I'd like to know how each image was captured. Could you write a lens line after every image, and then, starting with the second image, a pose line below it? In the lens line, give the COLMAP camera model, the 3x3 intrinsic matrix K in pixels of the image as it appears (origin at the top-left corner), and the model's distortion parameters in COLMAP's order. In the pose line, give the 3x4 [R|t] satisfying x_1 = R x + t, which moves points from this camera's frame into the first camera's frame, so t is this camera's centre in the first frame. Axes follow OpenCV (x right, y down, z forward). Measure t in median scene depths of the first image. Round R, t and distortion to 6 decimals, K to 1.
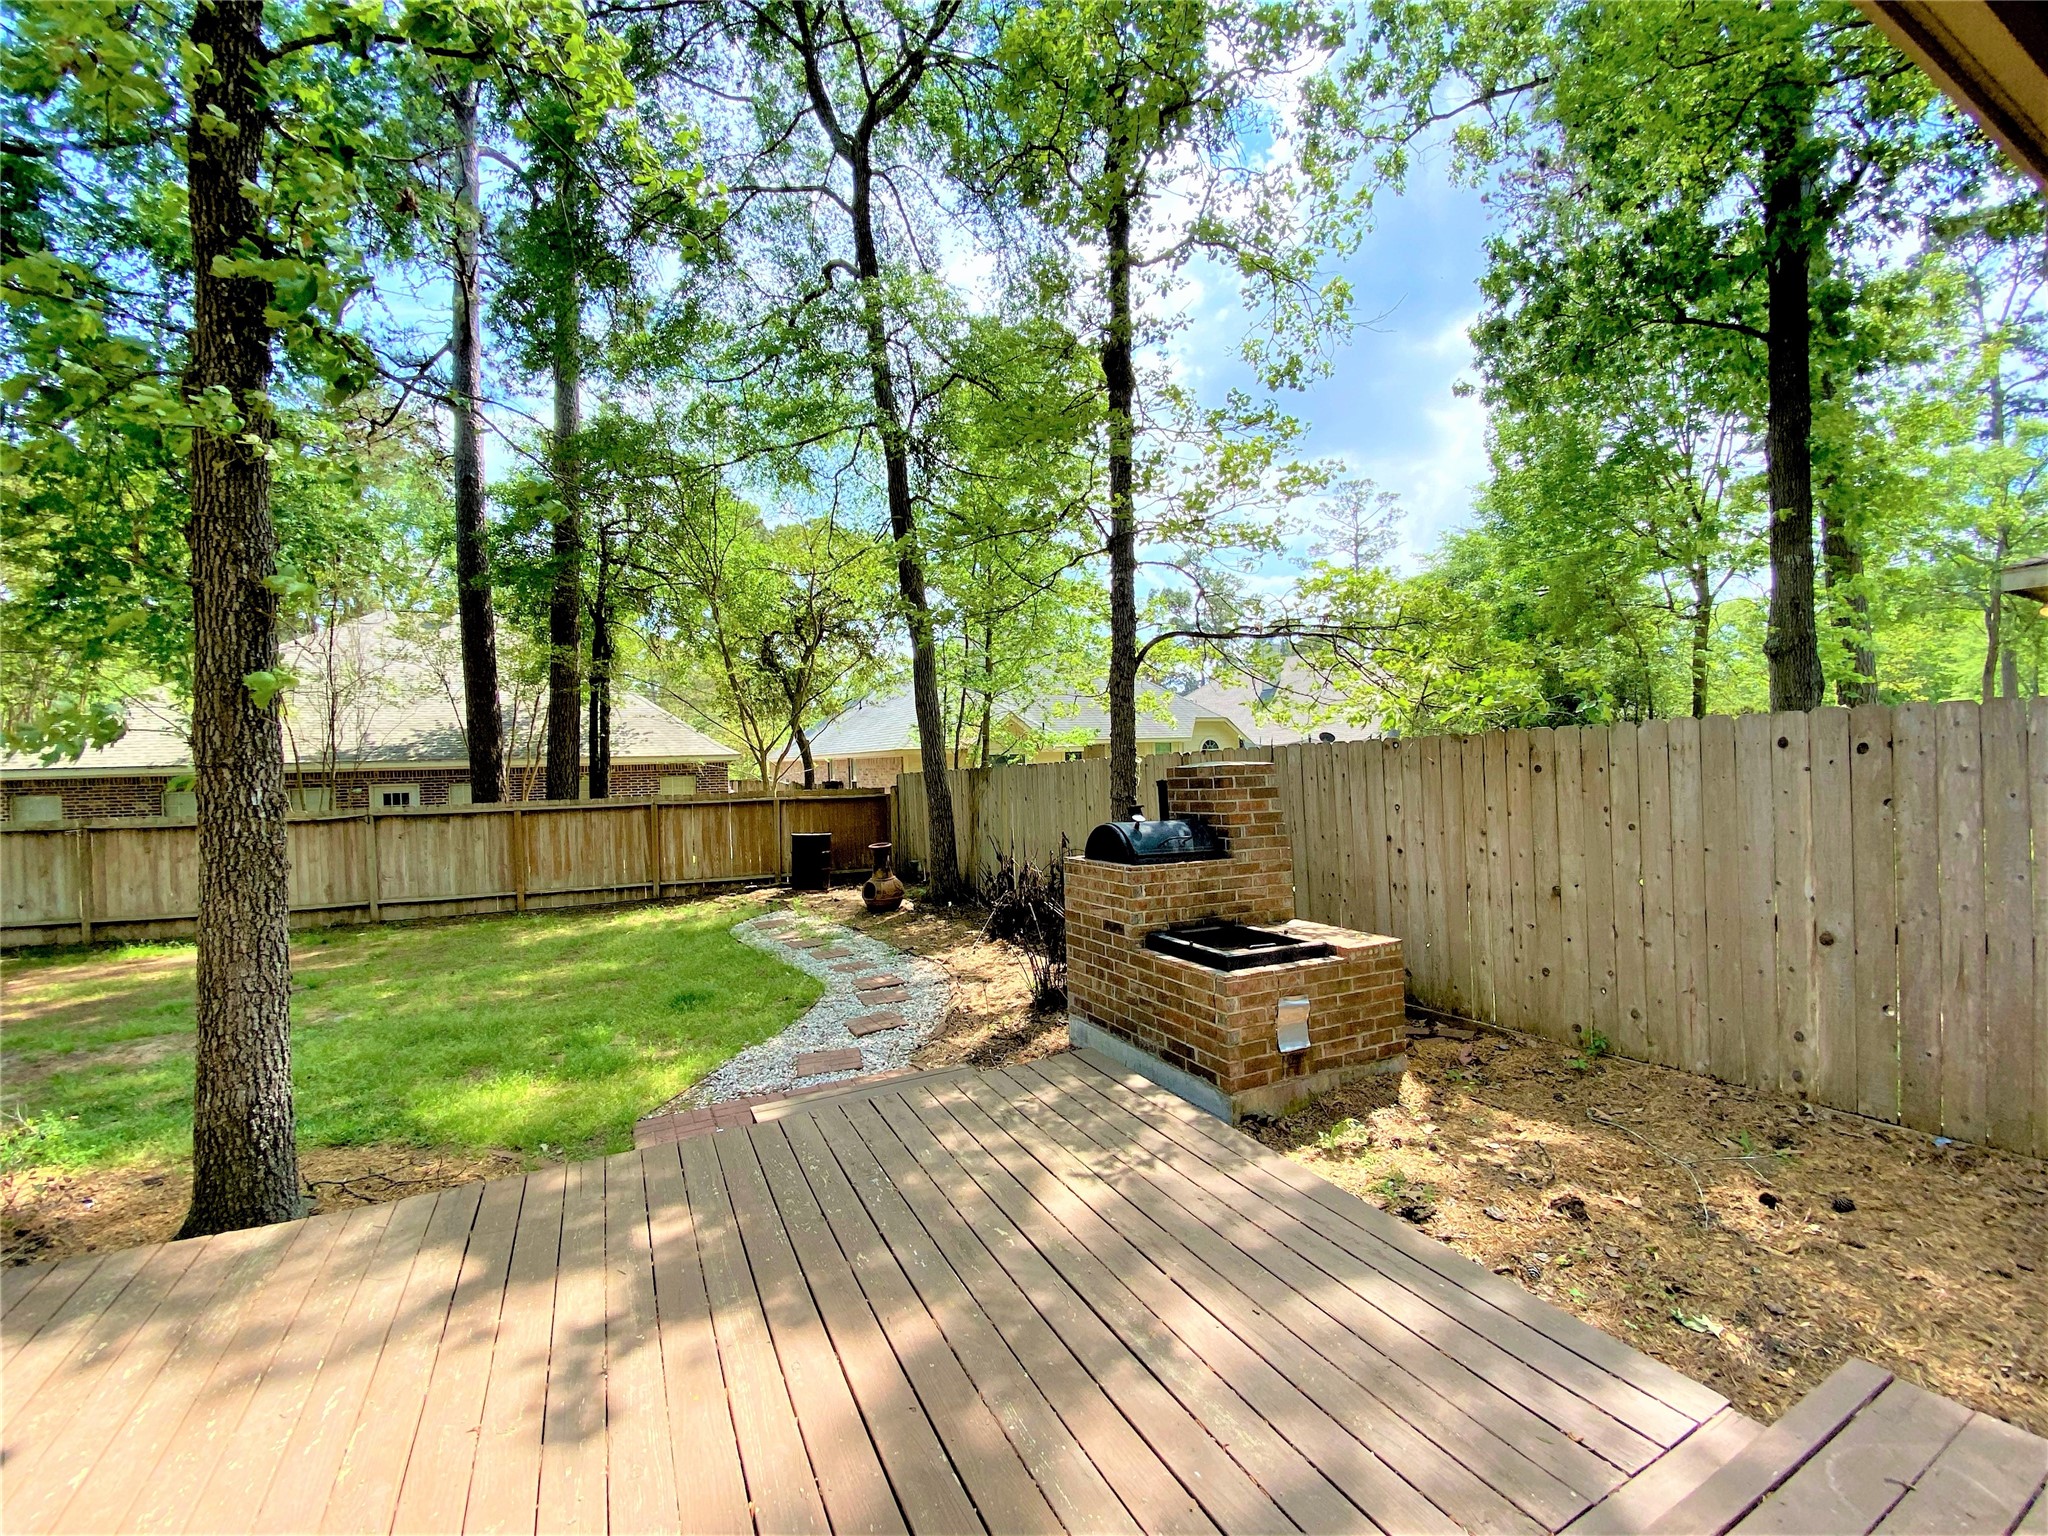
lens RADIAL K [[825.0, 0, 1036.6], [0, 825.0, 765.2], [0, 0, 1]] dist [-0.002981, -0.000244]
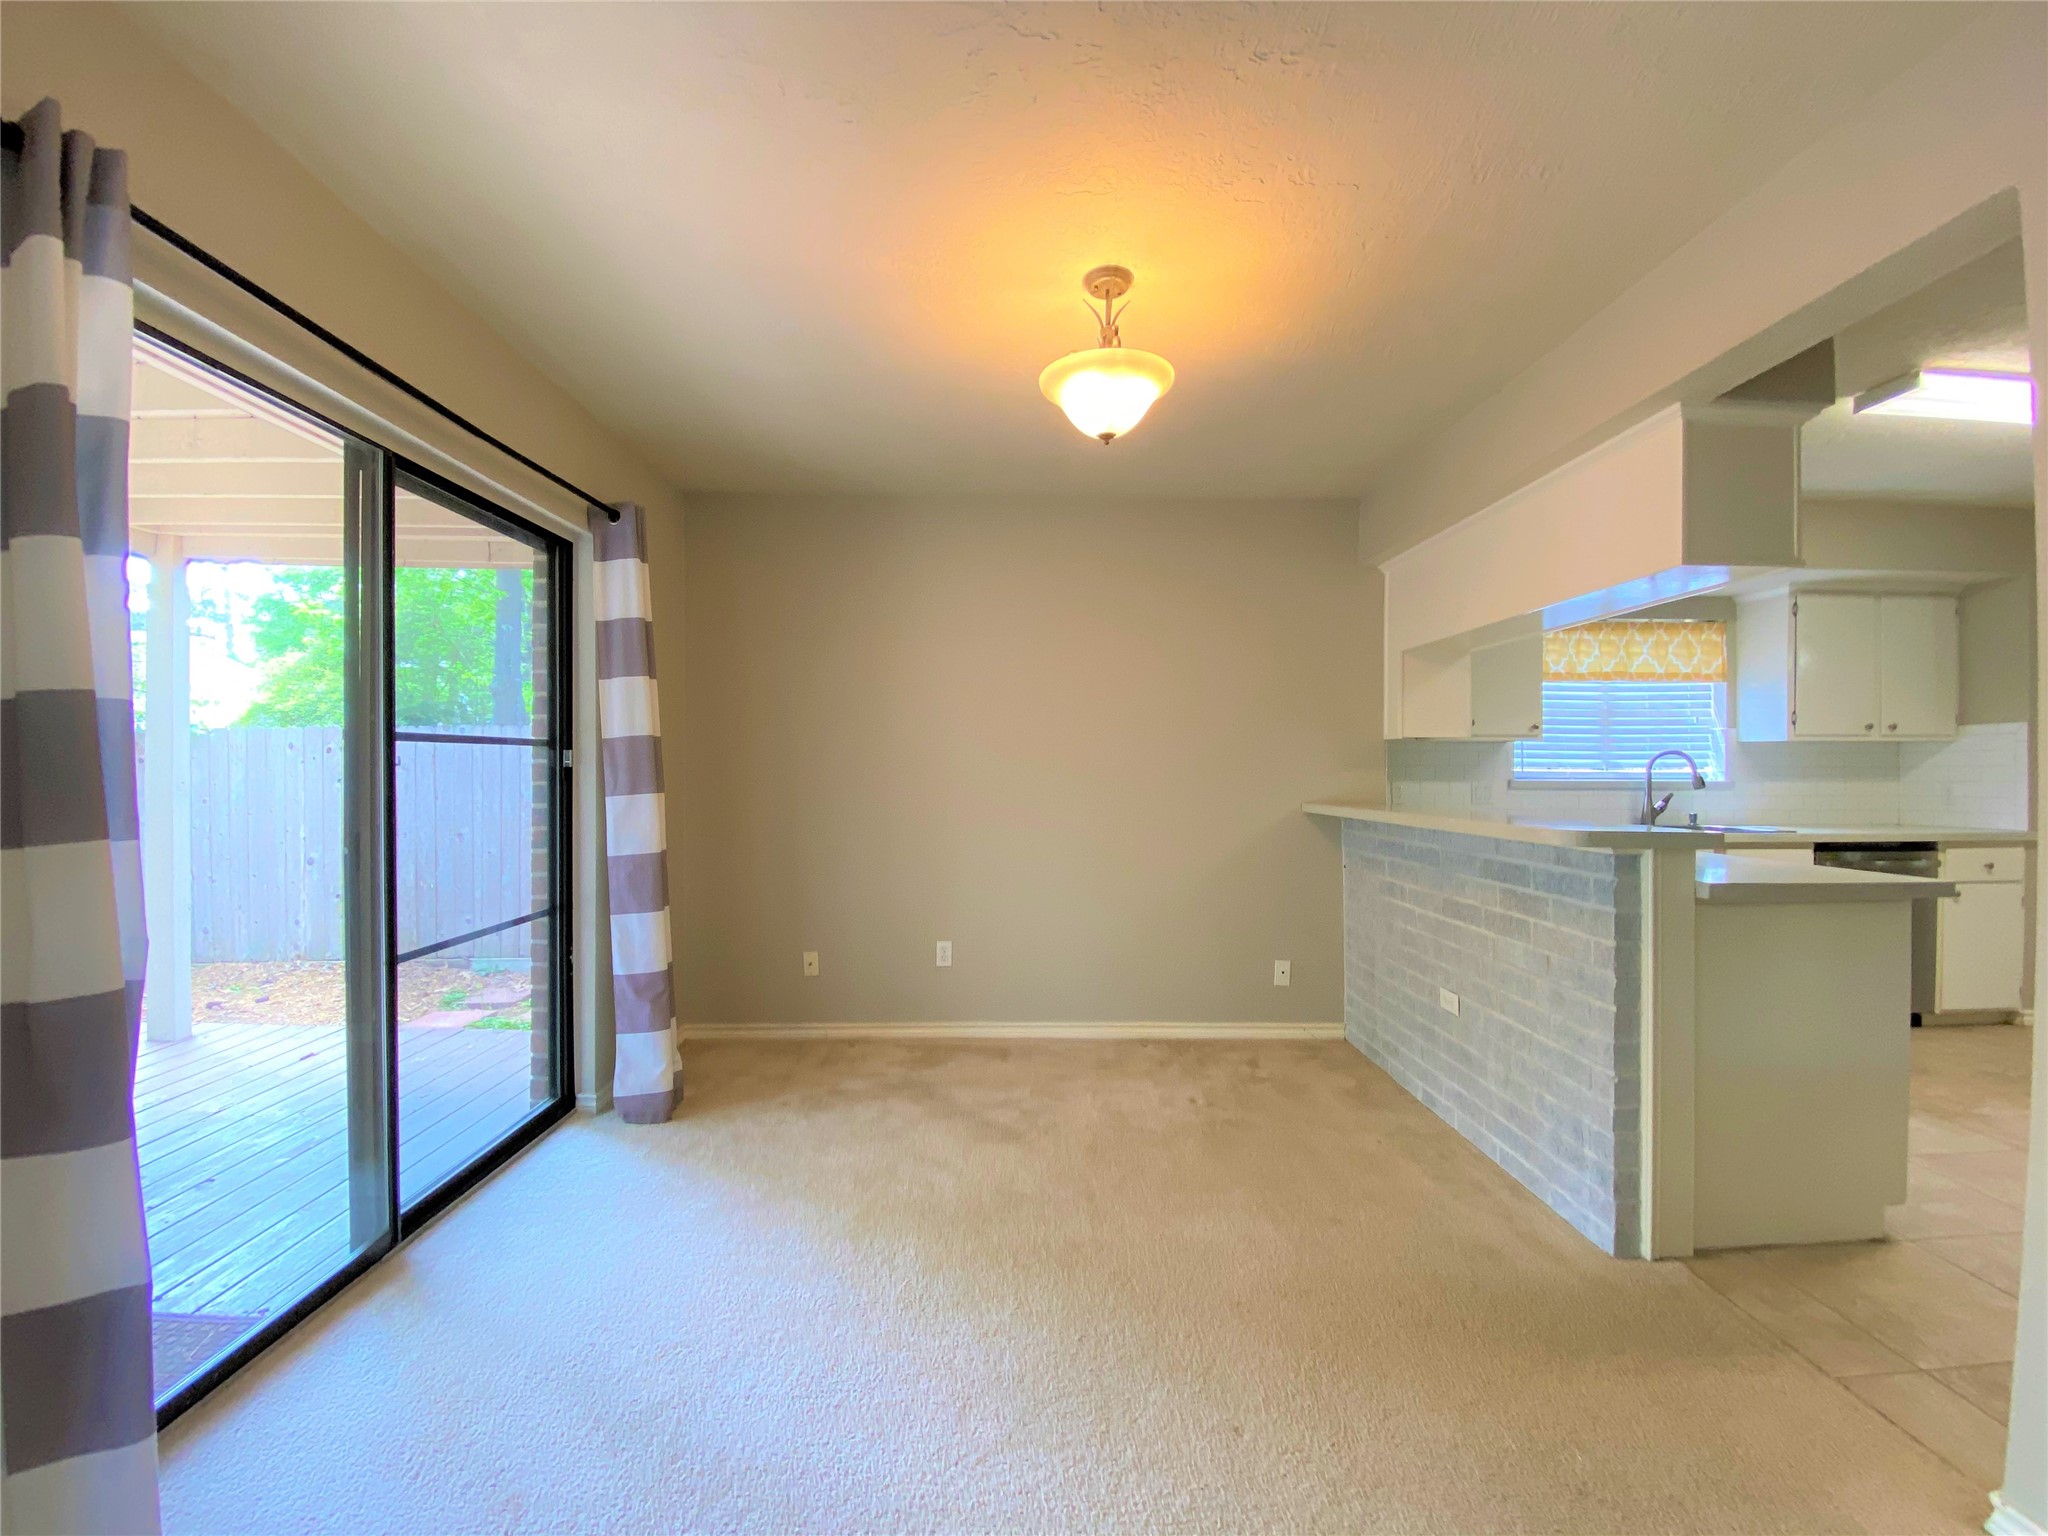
lens RADIAL K [[838.1, 0, 1007.5], [0, 838.1, 767.1], [0, 0, 1]] dist [-0.001036, -0.011676]
pose [[0.451296, 0.021308, 0.892120, 0.020750], [-0.008472, 0.999772, -0.019594, 0.011512], [-0.892334, 0.001284, 0.451374, -0.334694]]
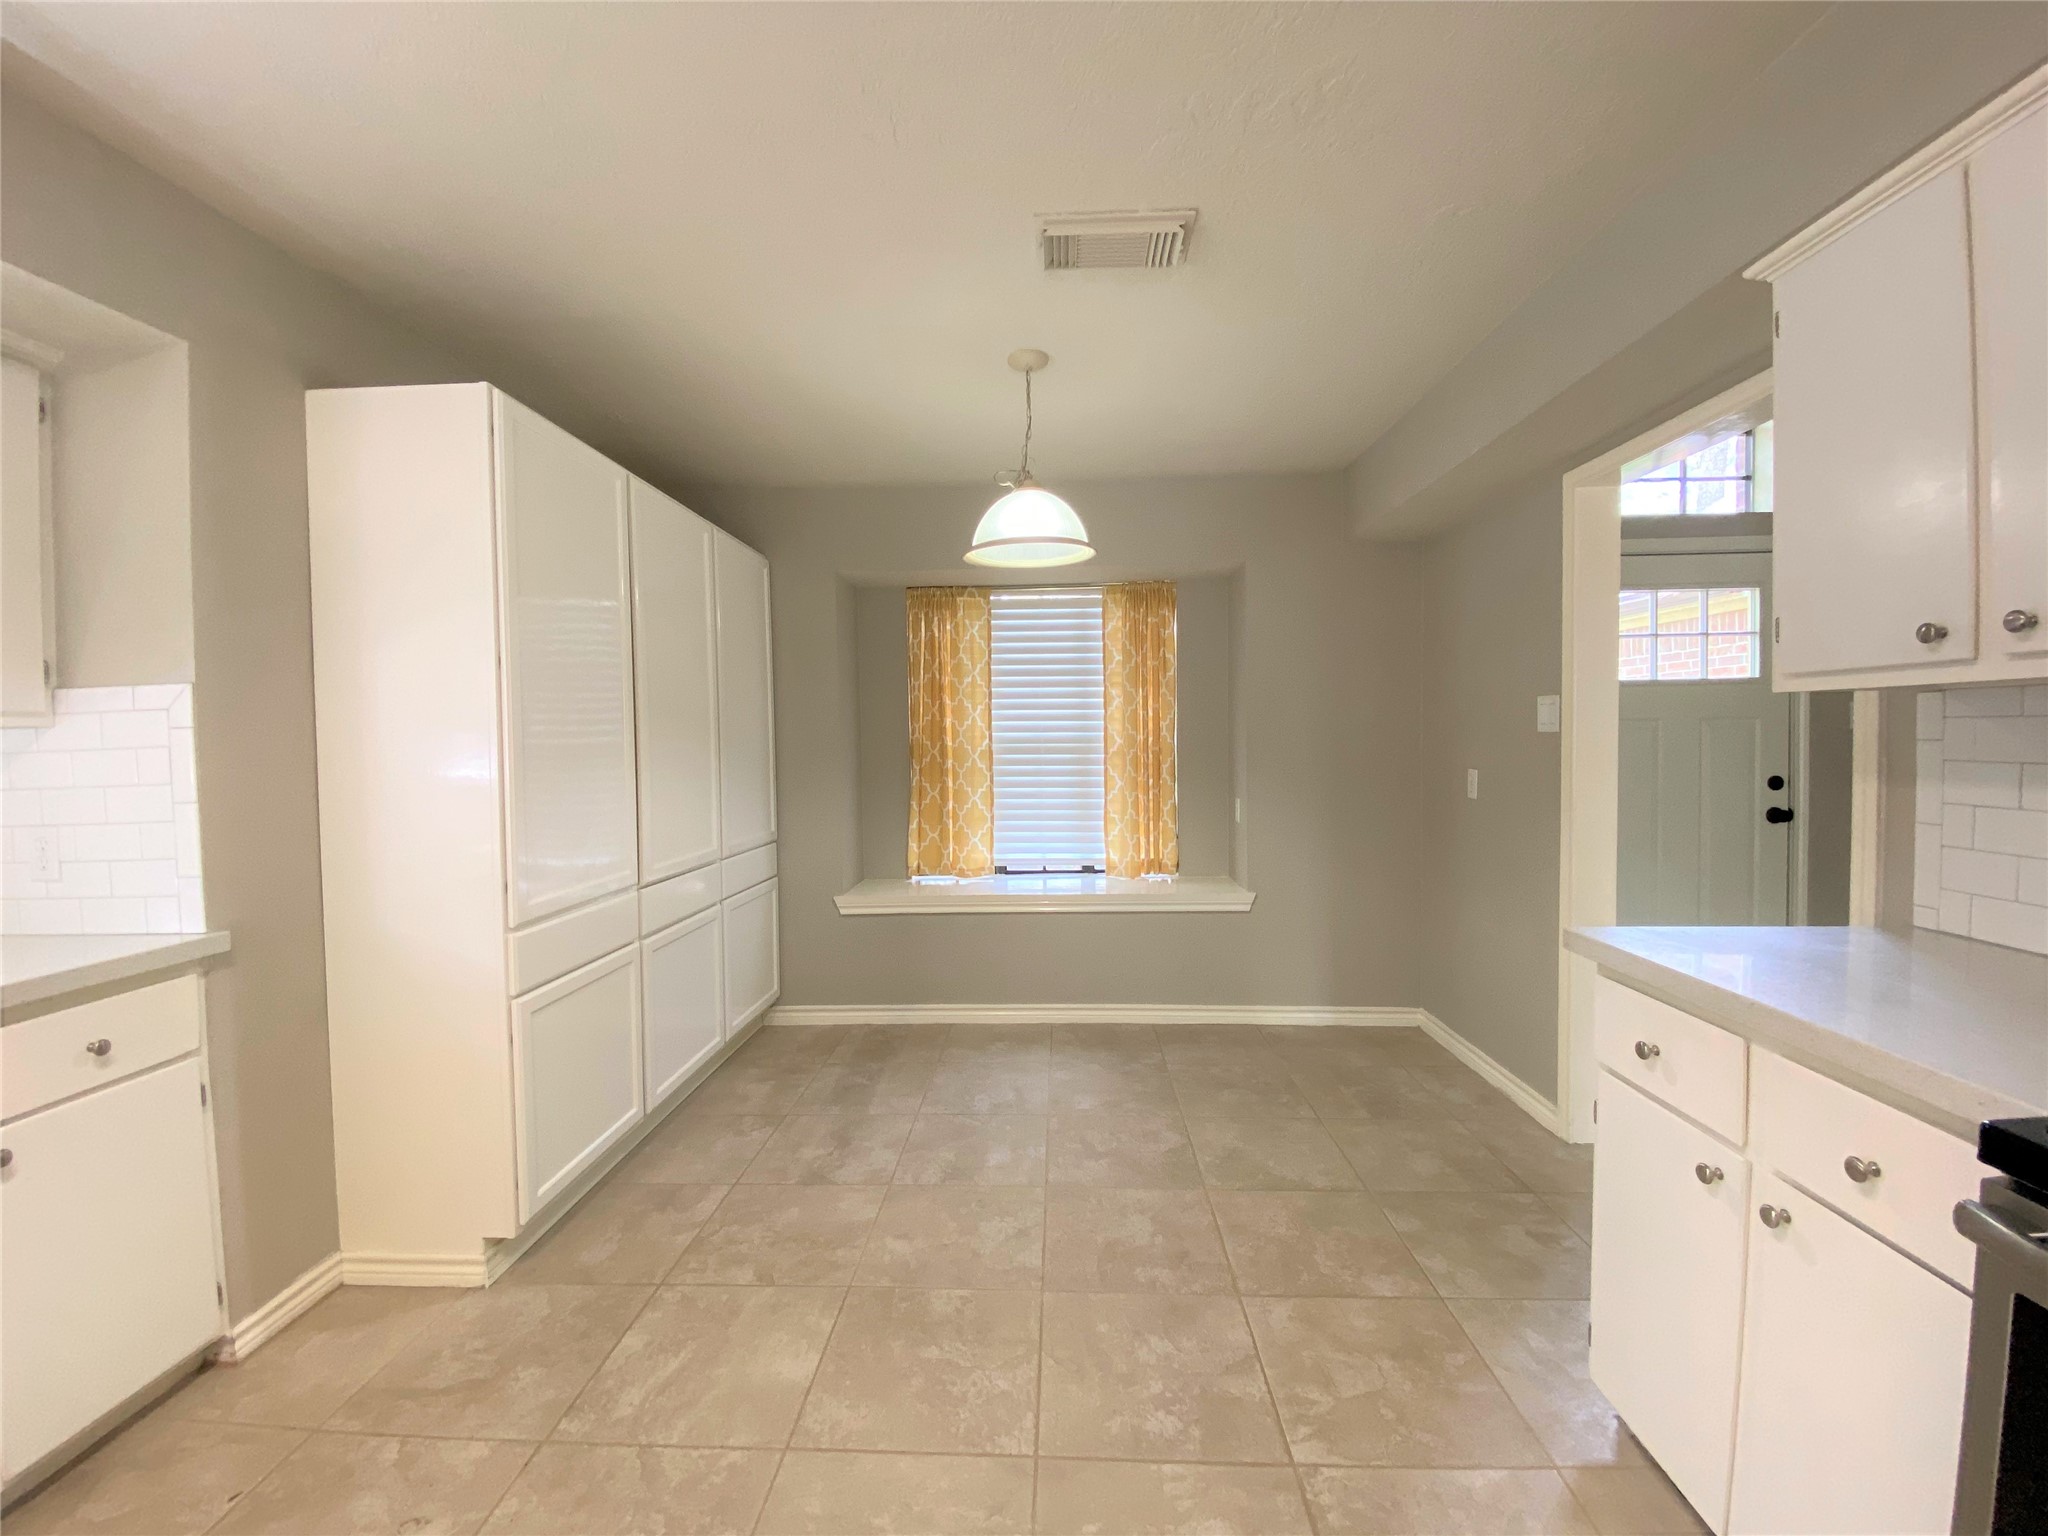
lens RADIAL K [[838.1, 0, 1033.7], [0, 838.1, 763.6], [0, 0, 1]] dist [-0.001036, -0.011676]
pose [[-0.868985, 0.024765, 0.494219, 0.280445], [0.041994, 0.998835, 0.023787, 0.001116], [-0.493054, 0.041424, -0.869012, -0.489715]]
